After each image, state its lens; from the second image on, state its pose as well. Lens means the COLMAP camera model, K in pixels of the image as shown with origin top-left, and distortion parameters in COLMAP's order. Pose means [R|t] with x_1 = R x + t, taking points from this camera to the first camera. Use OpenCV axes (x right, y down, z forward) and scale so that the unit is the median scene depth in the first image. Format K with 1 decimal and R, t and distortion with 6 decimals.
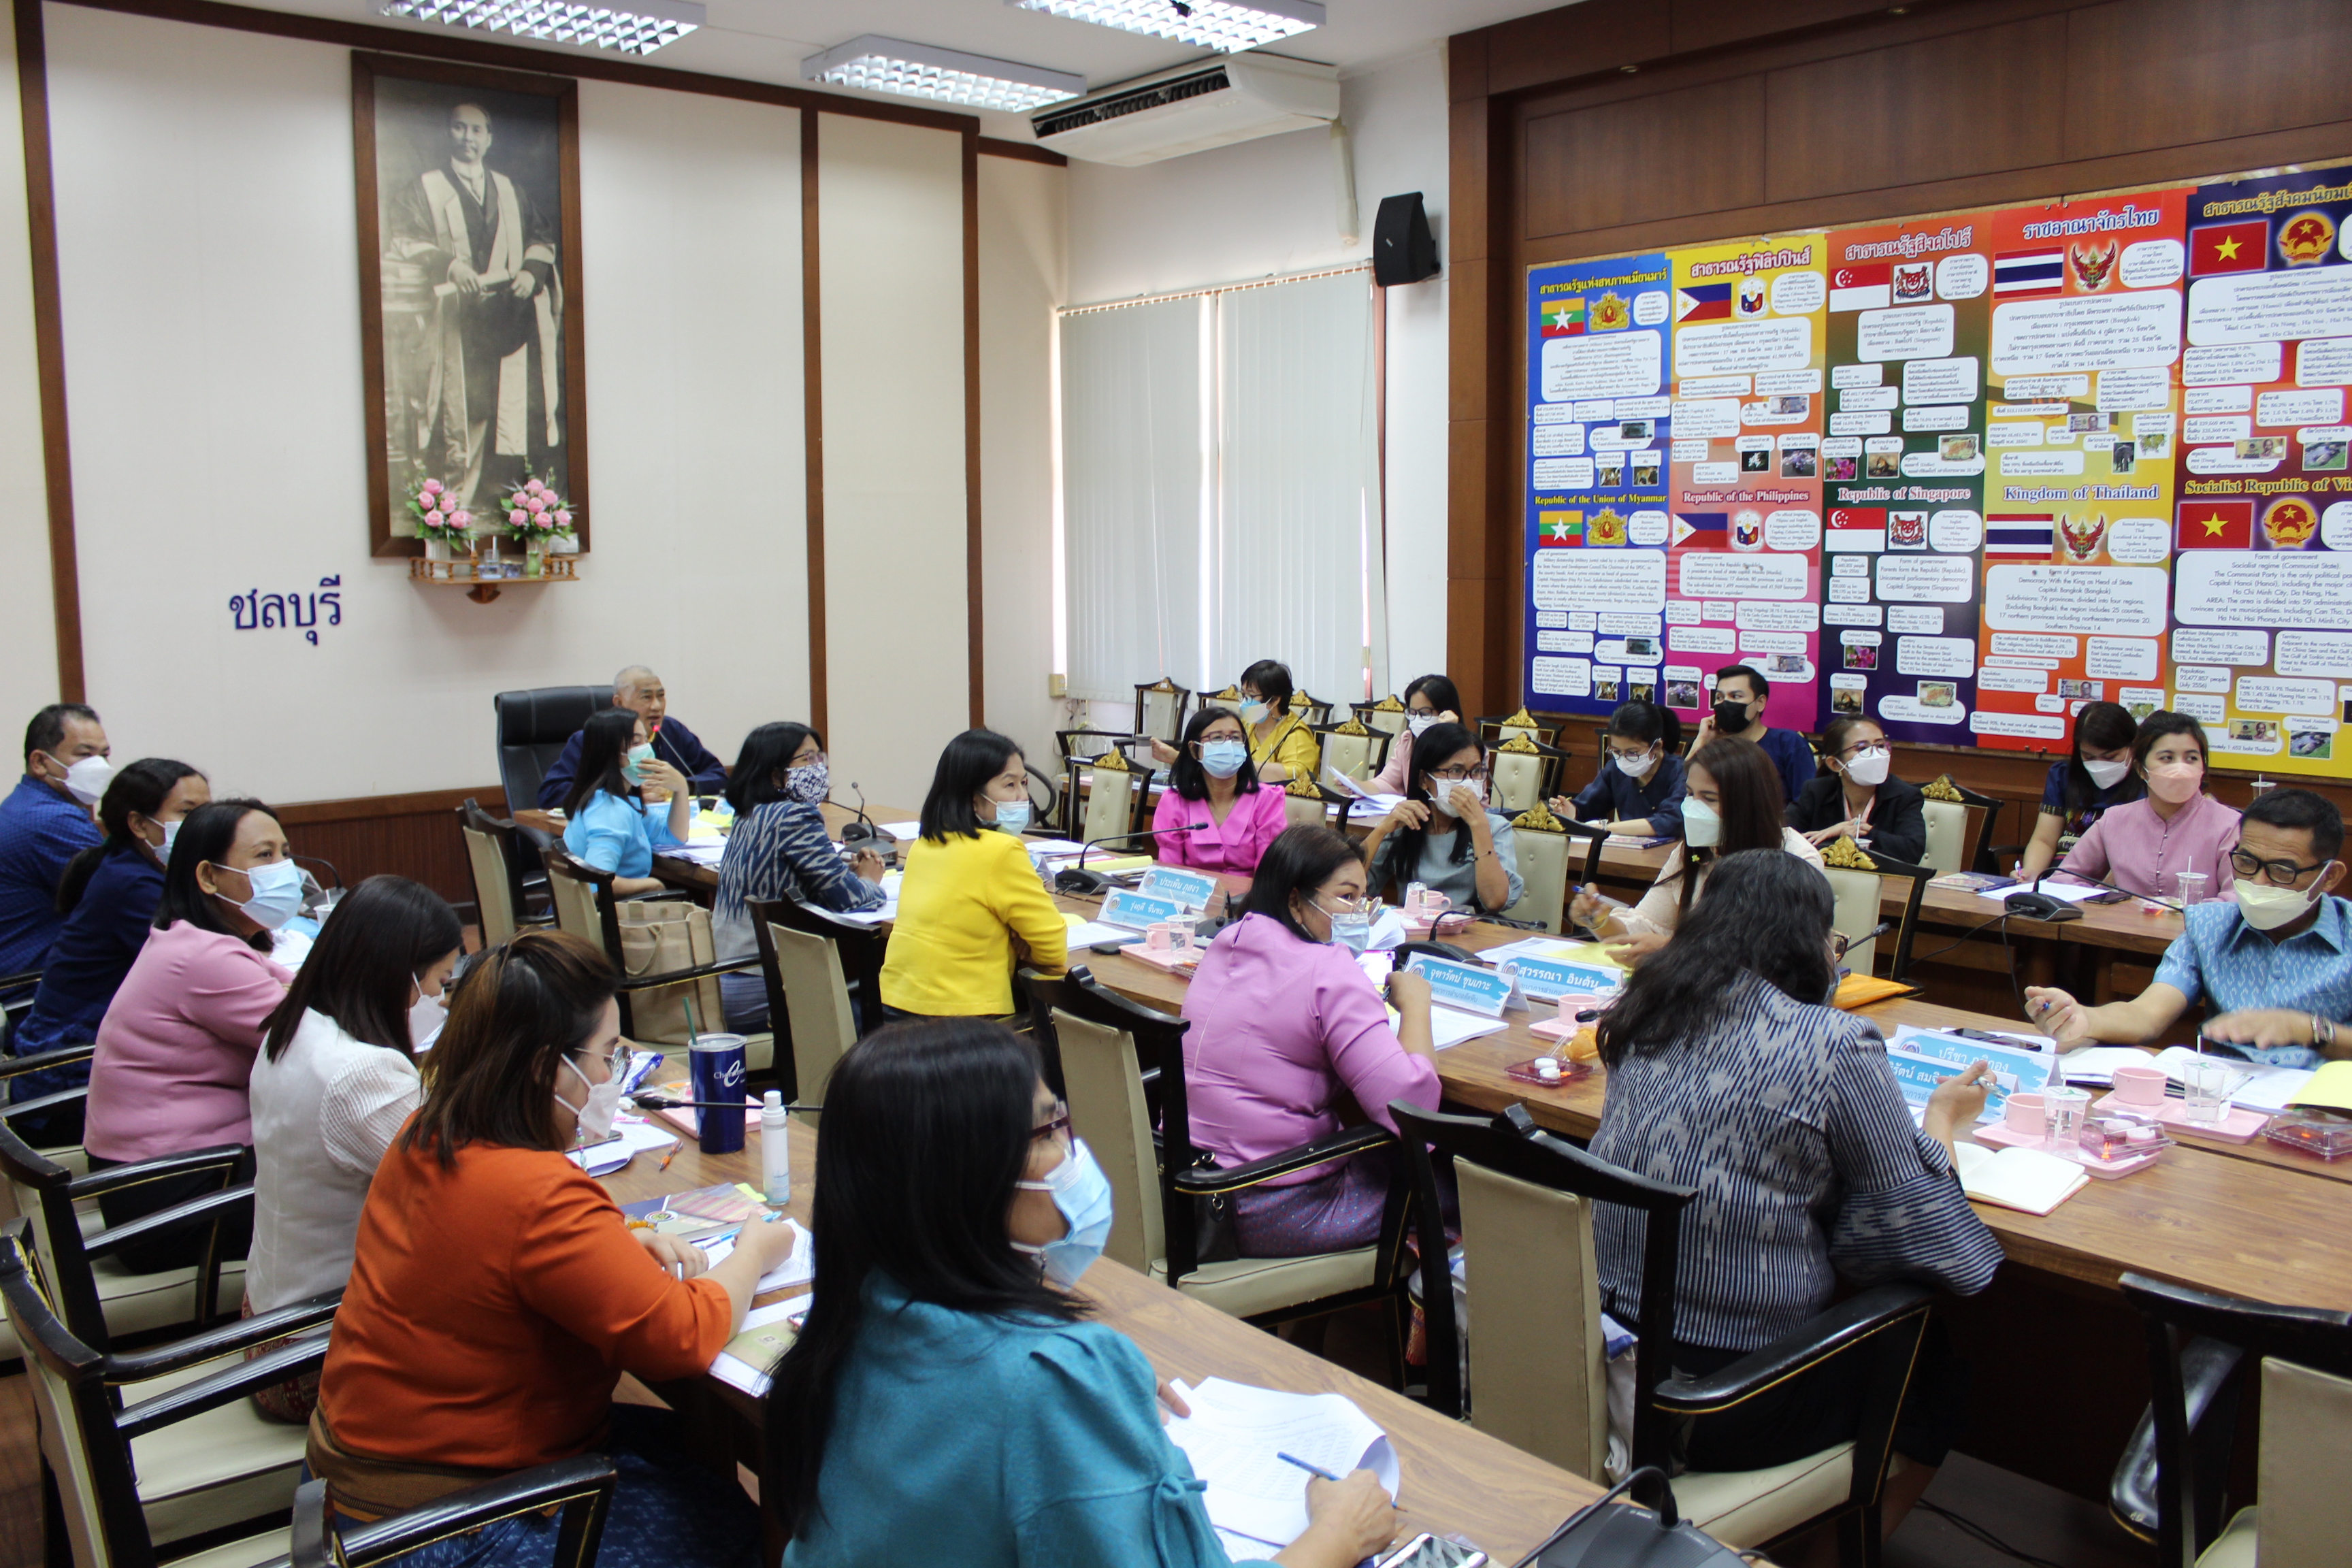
lens RADIAL K [[1951.2, 0, 1172.1], [0, 1951.2, 791.8], [0, 0, 1]] dist [-0.165563, 0.149829]
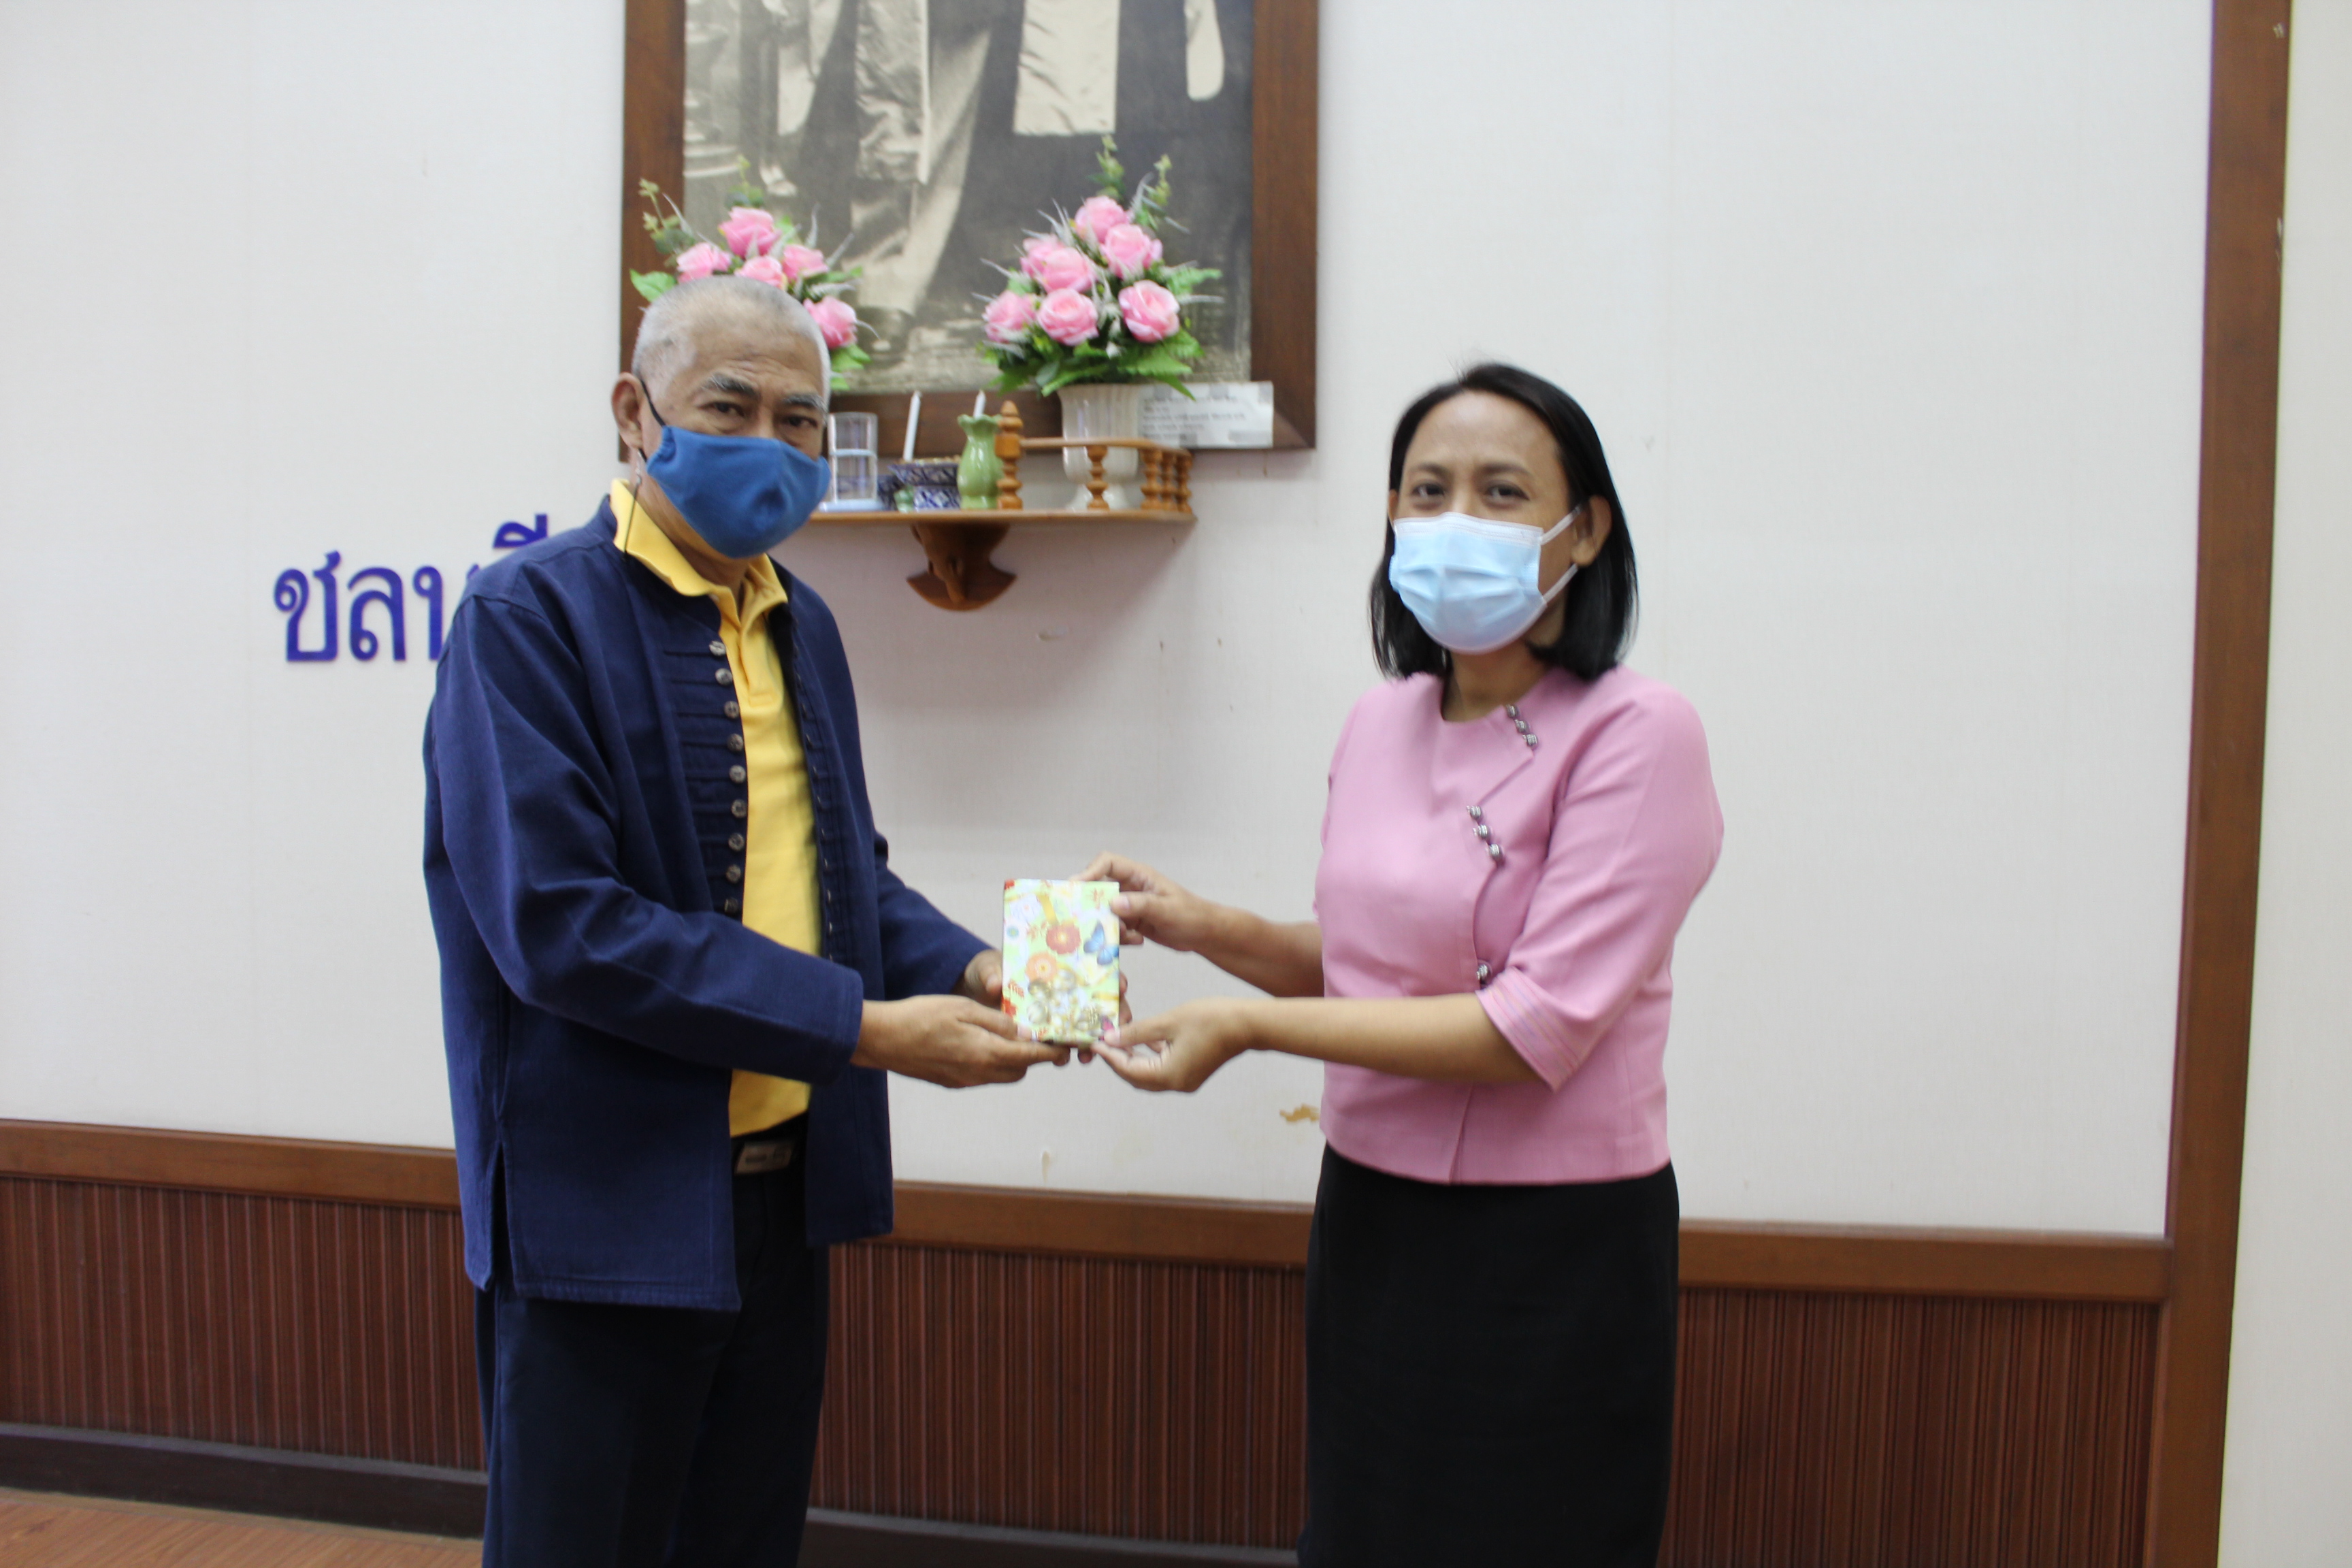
lens RADIAL K [[1951.2, 0, 1172.1], [0, 1951.2, 791.8], [0, 0, 1]] dist [-0.165563, 0.149829]
pose [[0.652422, 0.055733, -0.755804, -0.101038], [-0.106876, 0.994092, -0.018952, -0.071943], [0.750282, 0.093142, 0.654523, 0.888314]]
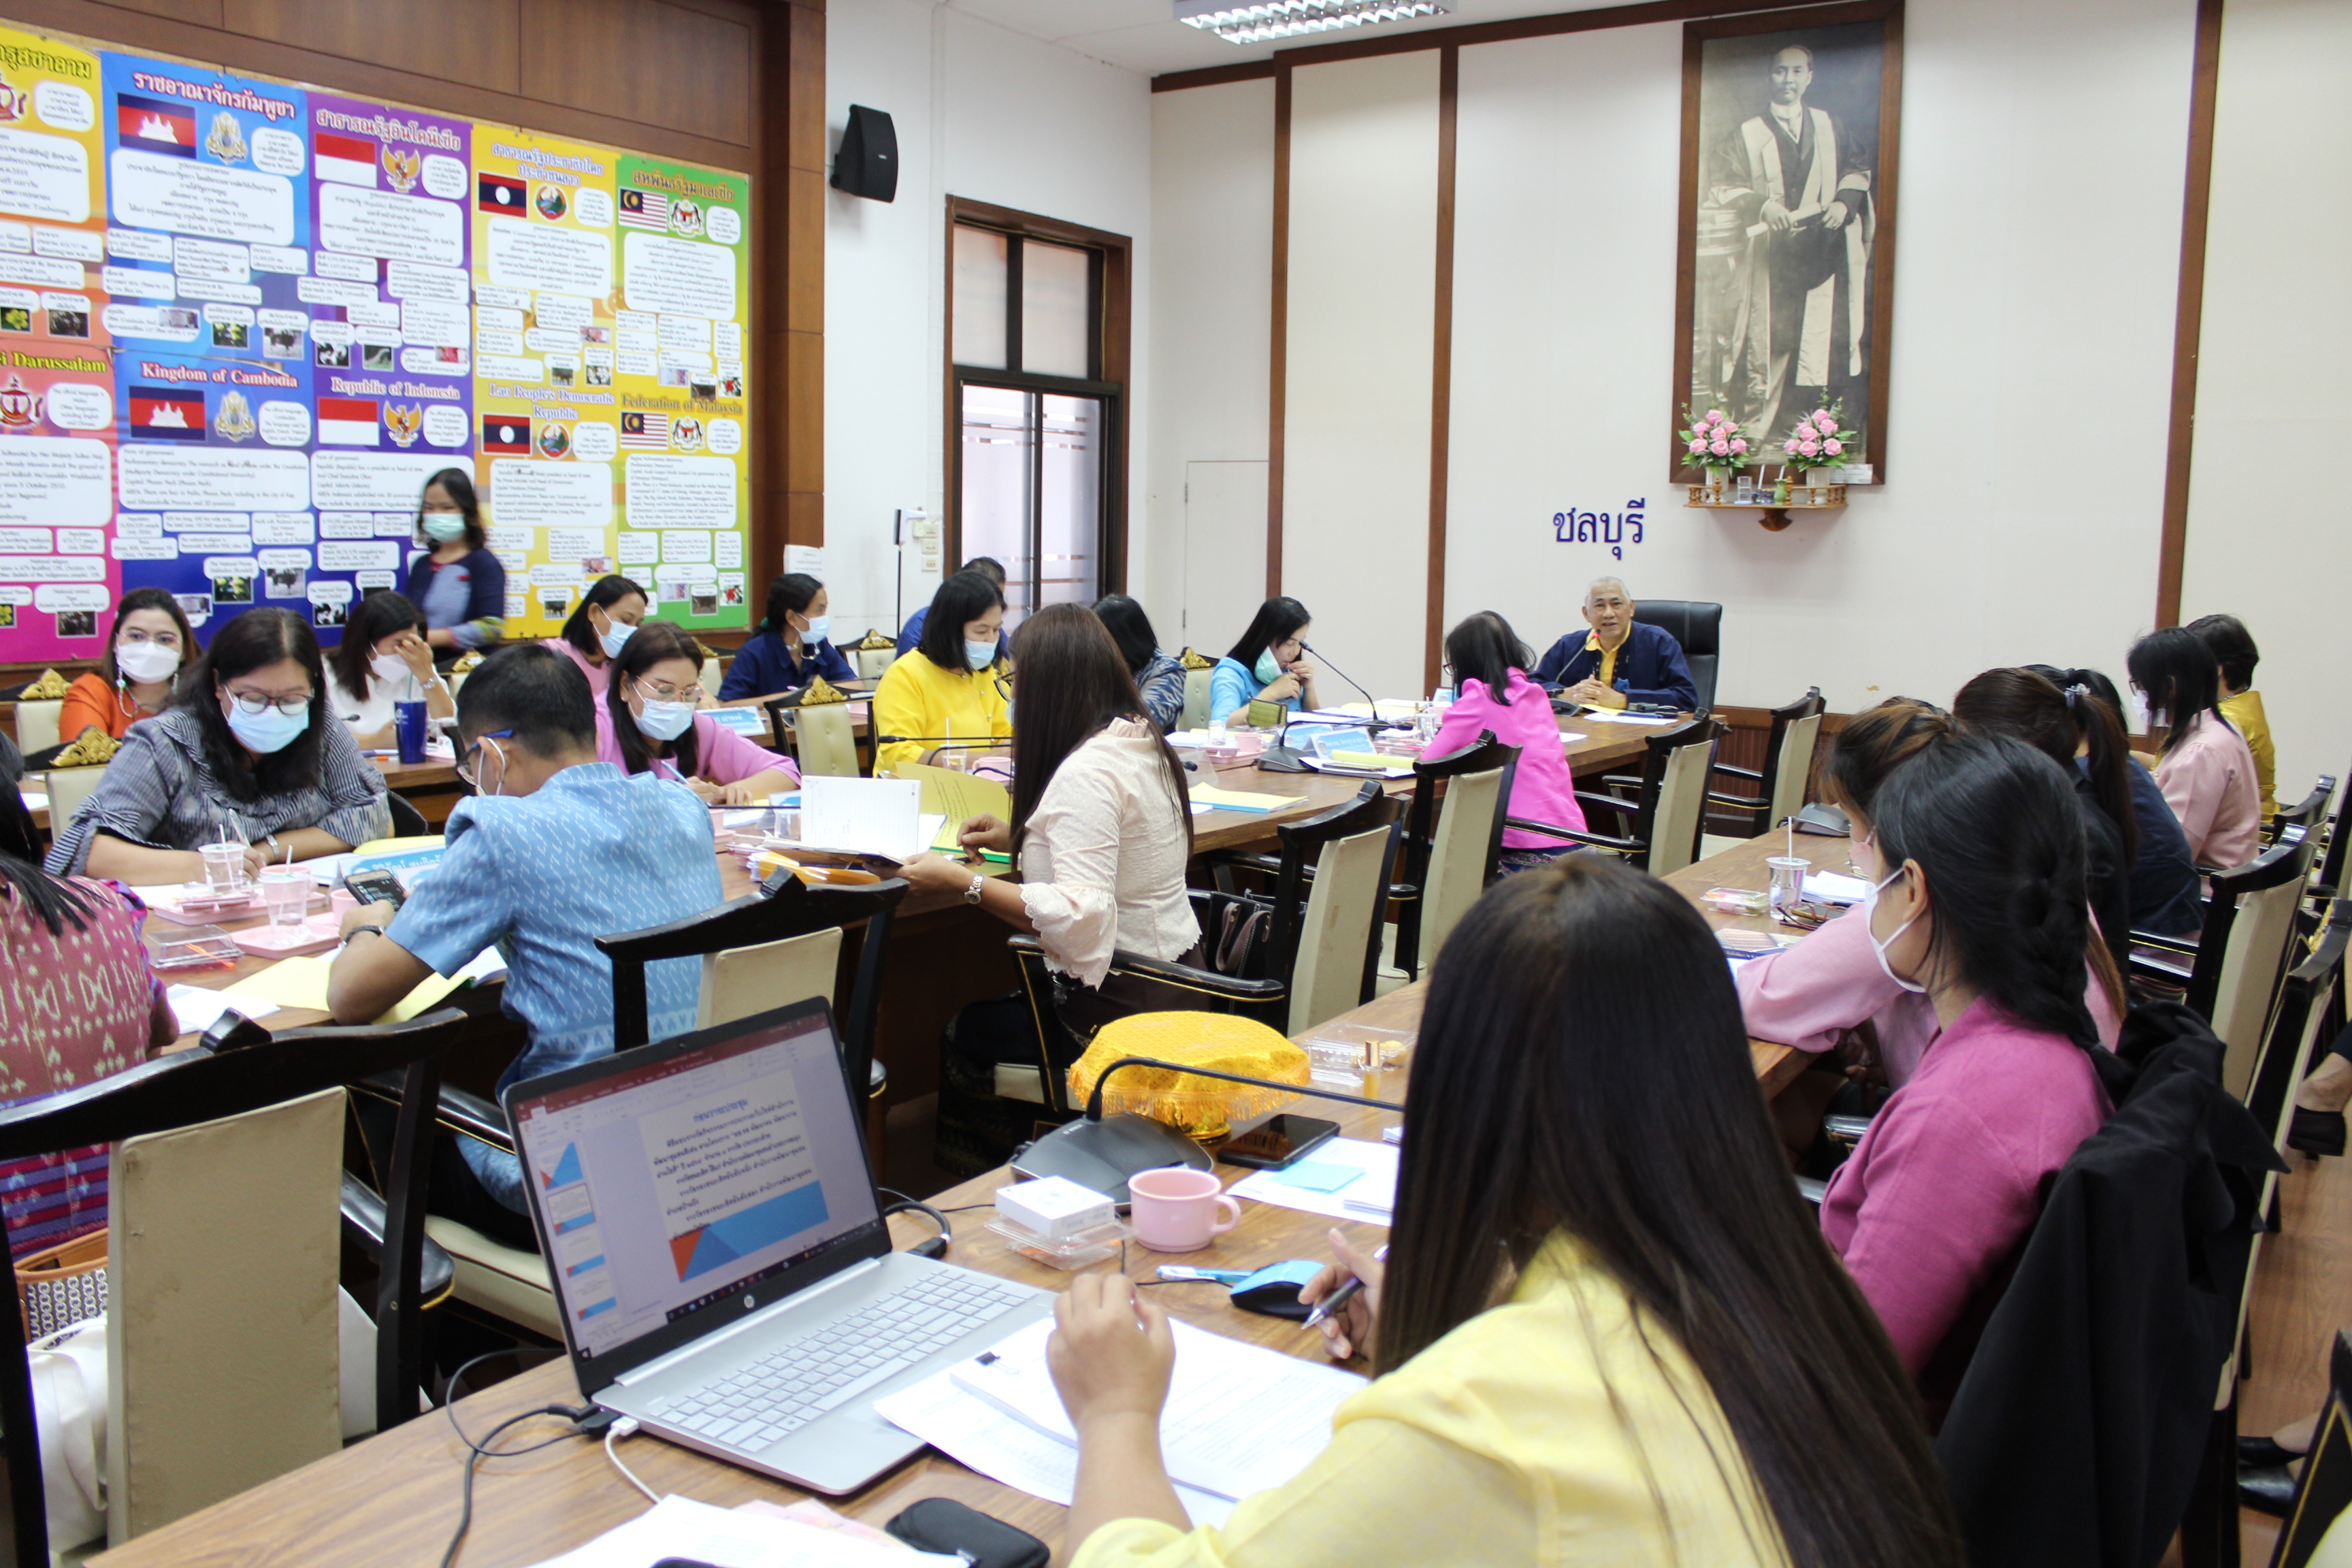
lens RADIAL K [[1951.2, 0, 1172.1], [0, 1951.2, 791.8], [0, 0, 1]] dist [-0.165563, 0.149829]
pose [[0.287358, 0.136103, -0.948104, 0.592700], [-0.136563, 0.985562, 0.100090, -0.020591], [0.948038, 0.100714, 0.301796, 0.427044]]
